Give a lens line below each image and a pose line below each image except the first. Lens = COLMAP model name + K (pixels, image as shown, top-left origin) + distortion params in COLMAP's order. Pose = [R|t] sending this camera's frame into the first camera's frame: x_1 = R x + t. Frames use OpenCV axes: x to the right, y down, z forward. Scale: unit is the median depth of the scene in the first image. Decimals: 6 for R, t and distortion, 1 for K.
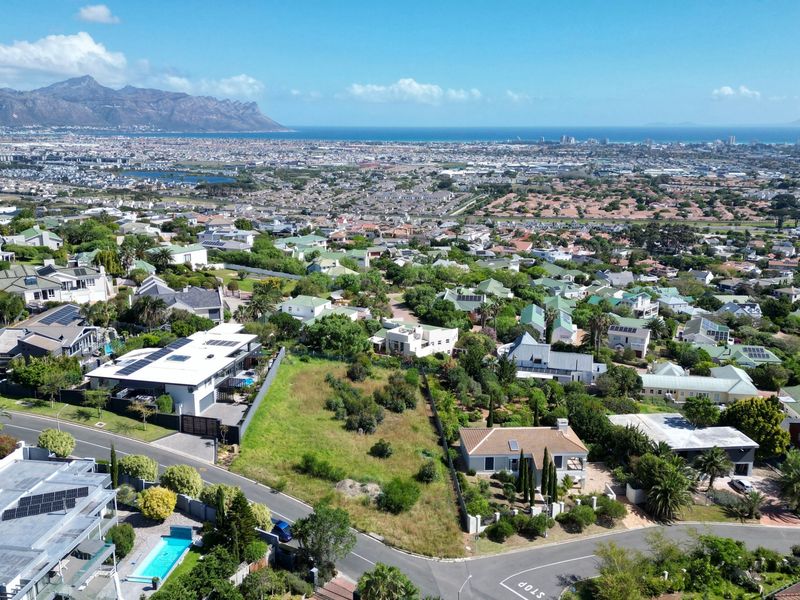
lens RADIAL K [[742.4, 0, 396.4], [0, 742.4, 301.4], [0, 0, 1]] dist [0.108342, -0.159890]
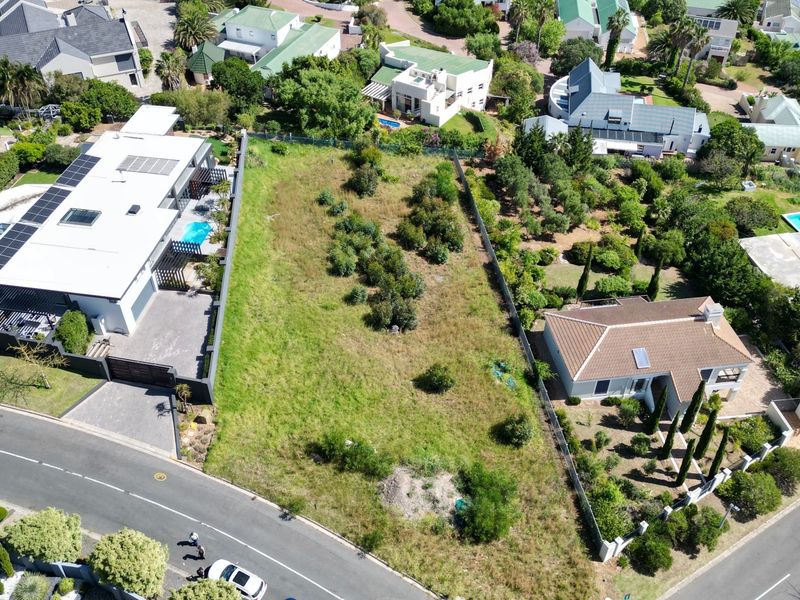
lens RADIAL K [[742.4, 0, 396.4], [0, 742.4, 301.4], [0, 0, 1]] dist [0.108342, -0.159890]
pose [[0.997182, -0.054193, 0.051871, -0.062796], [0.022350, 0.874681, 0.484183, -0.125664], [-0.071610, -0.481659, 0.873428, 0.357762]]
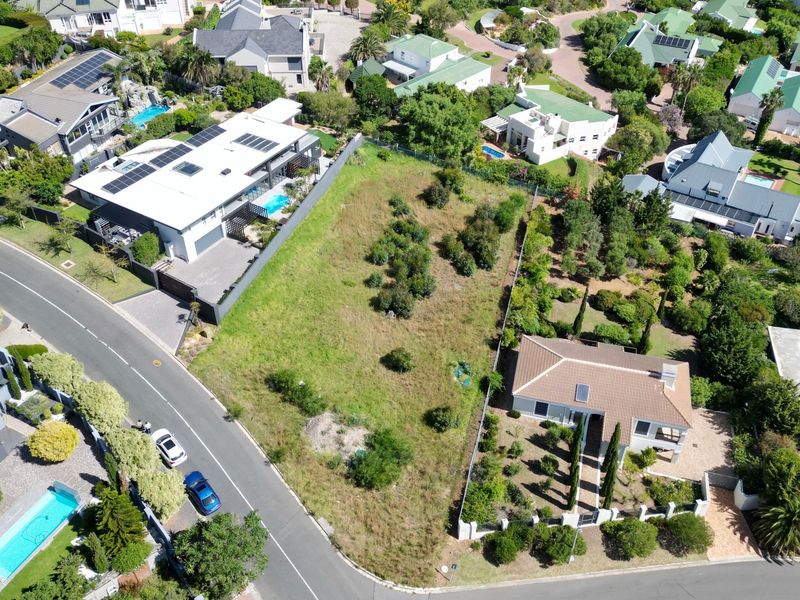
lens RADIAL K [[742.4, 0, 396.4], [0, 742.4, 301.4], [0, 0, 1]] dist [0.108342, -0.159890]
pose [[0.949395, 0.197473, -0.244239, 0.110049], [-0.067616, 0.887895, 0.455051, -0.142901], [0.306719, -0.415508, 0.856315, 0.288636]]
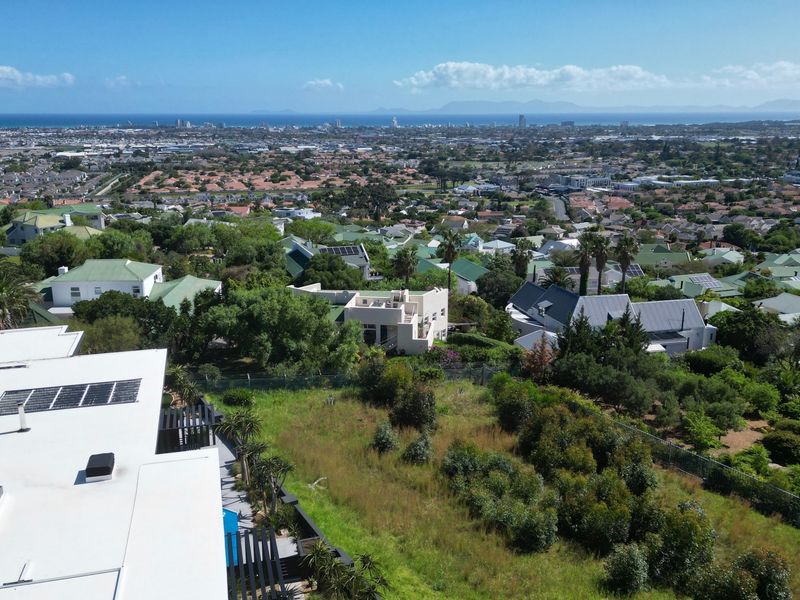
lens RADIAL K [[742.4, 0, 396.4], [0, 742.4, 301.4], [0, 0, 1]] dist [0.108342, -0.159890]
pose [[0.877897, -0.124790, 0.462304, -0.226003], [0.117568, 0.992066, 0.044534, 0.022316], [-0.464193, 0.015256, 0.885602, 0.646484]]
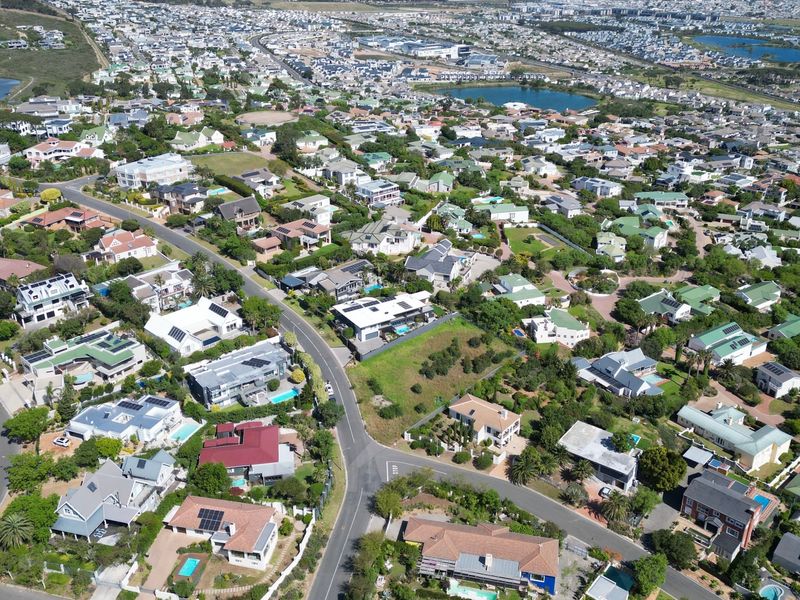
lens RADIAL K [[742.4, 0, 396.4], [0, 742.4, 301.4], [0, 0, 1]] dist [0.108342, -0.159890]
pose [[0.722943, 0.288084, -0.627982, 0.830689], [-0.155015, 0.953383, 0.258904, -0.391075], [0.673293, -0.089826, 0.733899, -0.345491]]
